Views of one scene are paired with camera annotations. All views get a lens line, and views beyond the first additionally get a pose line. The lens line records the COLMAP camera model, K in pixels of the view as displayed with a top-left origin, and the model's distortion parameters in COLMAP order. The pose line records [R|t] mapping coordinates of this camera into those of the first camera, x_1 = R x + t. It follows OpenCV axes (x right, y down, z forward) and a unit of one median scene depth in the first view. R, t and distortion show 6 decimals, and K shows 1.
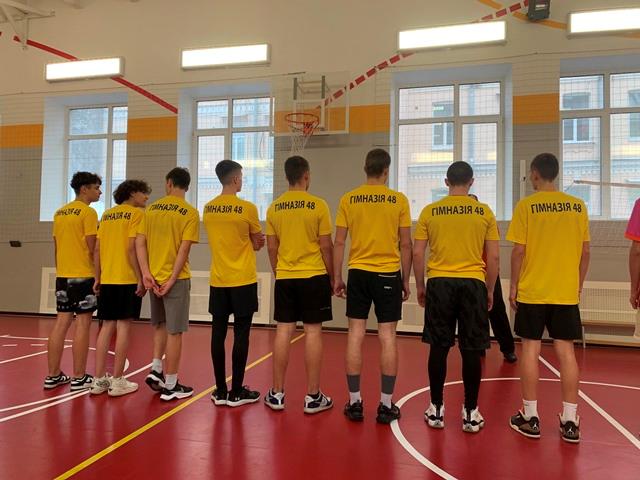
lens RADIAL K [[472.7, 0, 320.0], [0, 472.7, 240.0], [0, 0, 1]] dist [0.009994, -0.003231]
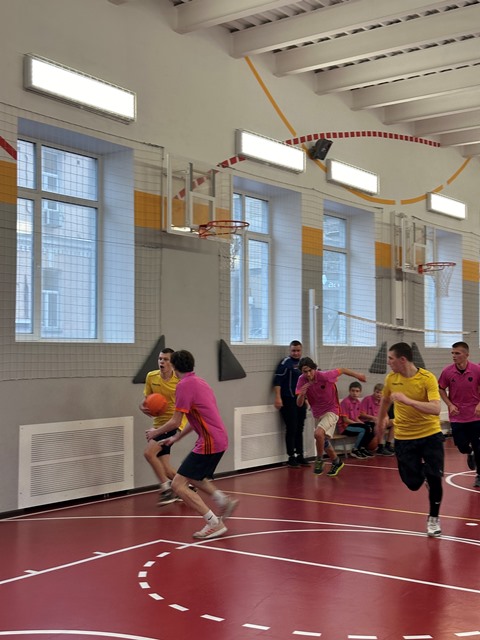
lens RADIAL K [[917.0, 0, 240.0], [0, 917.0, 320.0], [0, 0, 1]] dist [0.186590, -0.393021]
pose [[0.400767, 0.035147, 0.915506, -1.386756], [0.014254, 0.998904, -0.044588, -0.009760], [-0.916069, 0.030919, 0.399826, 0.313969]]
